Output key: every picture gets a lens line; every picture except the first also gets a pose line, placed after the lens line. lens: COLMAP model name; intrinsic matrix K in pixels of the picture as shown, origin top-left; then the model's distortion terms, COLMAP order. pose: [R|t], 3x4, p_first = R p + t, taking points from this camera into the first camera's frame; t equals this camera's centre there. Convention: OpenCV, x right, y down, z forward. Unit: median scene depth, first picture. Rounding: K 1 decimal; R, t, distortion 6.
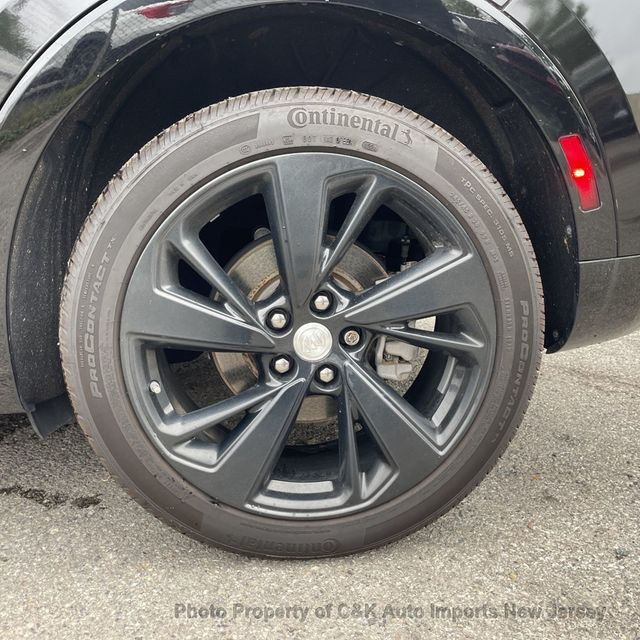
lens RADIAL K [[653.6, 0, 321.2], [0, 653.6, 319.7], [0, 0, 1]] dist [0.022650, 0.000000]
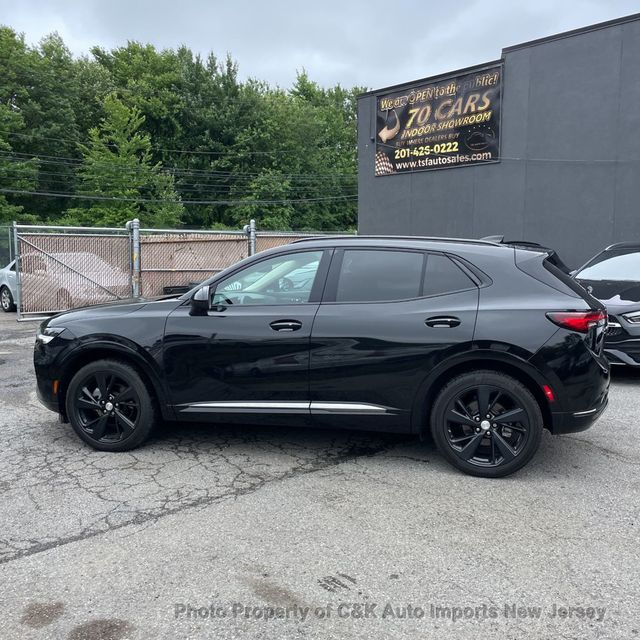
lens RADIAL K [[653.6, 0, 322.9], [0, 653.6, 319.7], [0, 0, 1]] dist [0.022650, 0.000000]
pose [[0.936629, 0.051101, -0.346576, 0.444157], [-0.099843, 0.987213, -0.124268, -0.009022], [0.335794, 0.150997, 0.929754, -3.488170]]
